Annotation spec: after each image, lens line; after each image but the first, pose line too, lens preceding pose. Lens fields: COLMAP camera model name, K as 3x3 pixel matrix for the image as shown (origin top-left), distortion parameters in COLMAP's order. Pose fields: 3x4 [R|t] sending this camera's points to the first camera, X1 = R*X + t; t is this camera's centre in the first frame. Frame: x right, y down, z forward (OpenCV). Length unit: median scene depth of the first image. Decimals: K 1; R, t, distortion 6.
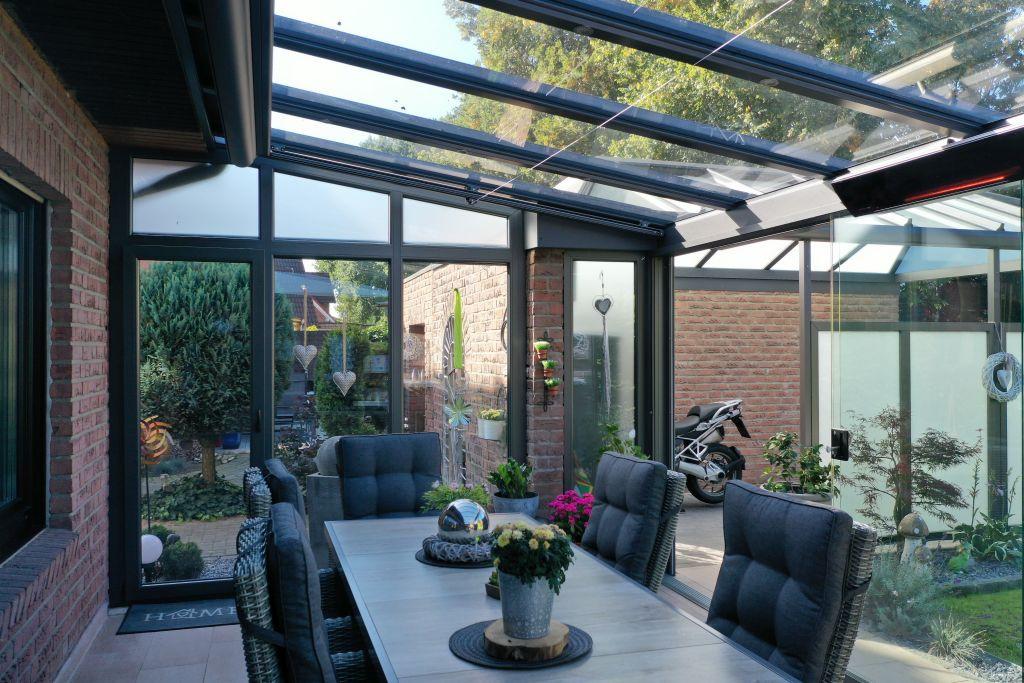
lens RADIAL K [[806.6, 0, 513.1], [0, 806.6, 340.3], [0, 0, 1]] dist [-0.001899, -0.002292]
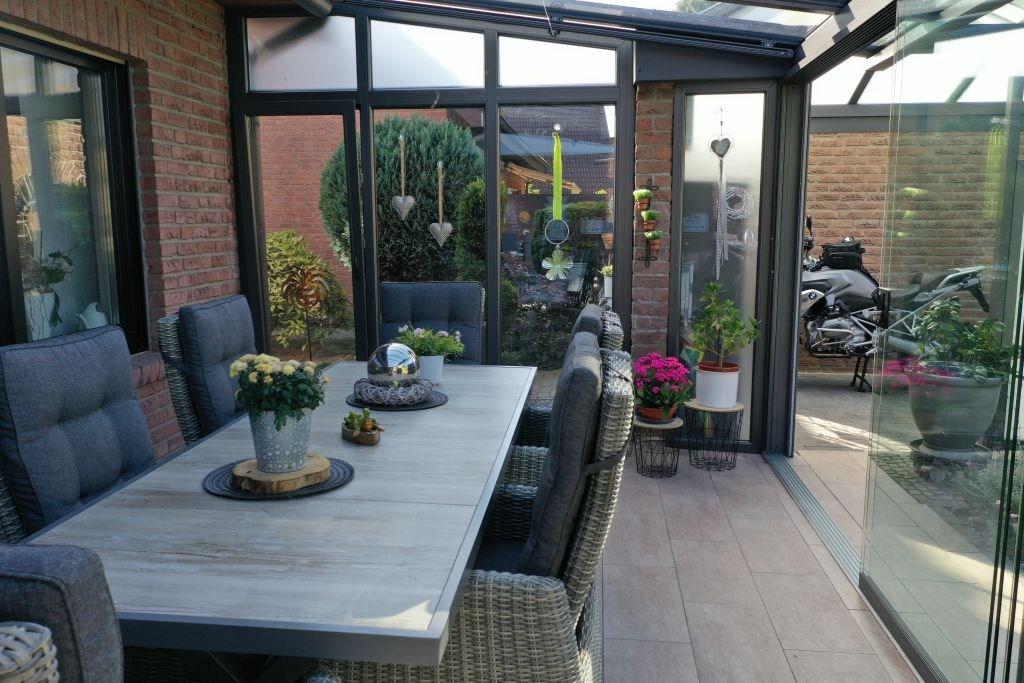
lens RADIAL K [[806.6, 0, 507.0], [0, 806.6, 340.8], [0, 0, 1]] dist [-0.001899, -0.002292]
pose [[0.921104, 0.057559, -0.385039, 0.249569], [0.006037, 0.986779, 0.161956, 0.021139], [0.389270, -0.151503, 0.908579, 0.093776]]
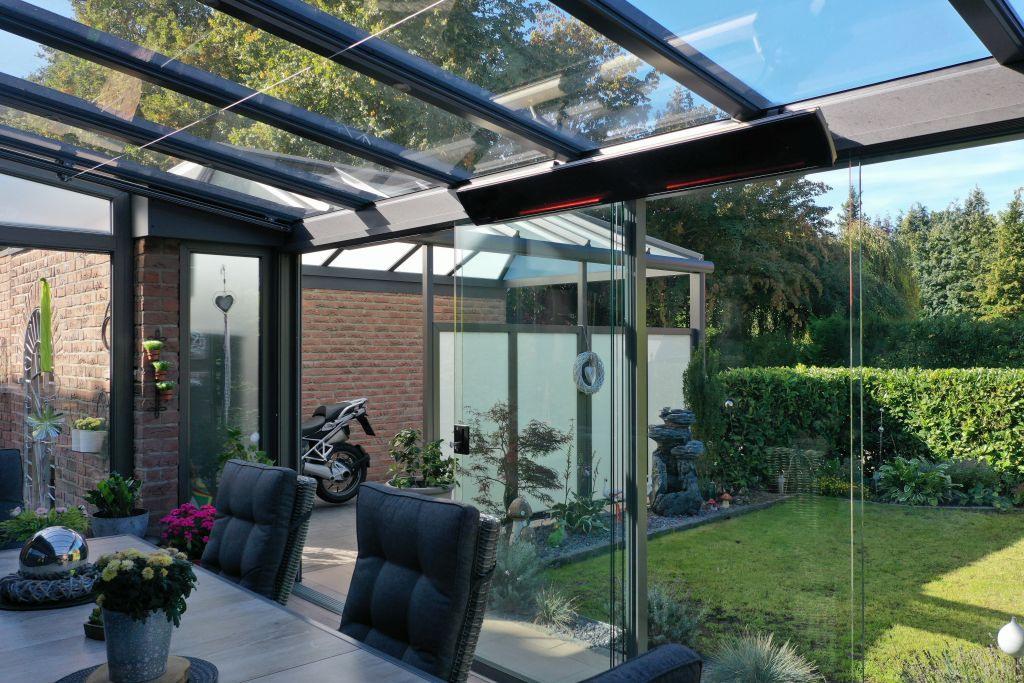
lens RADIAL K [[806.6, 0, 513.3], [0, 806.6, 340.6], [0, 0, 1]] dist [-0.001899, -0.002292]
pose [[0.896172, 0.004157, 0.443687, -0.003106], [-0.005077, 0.999987, 0.000885, -0.001267], [-0.443678, -0.003045, 0.896181, 0.013785]]
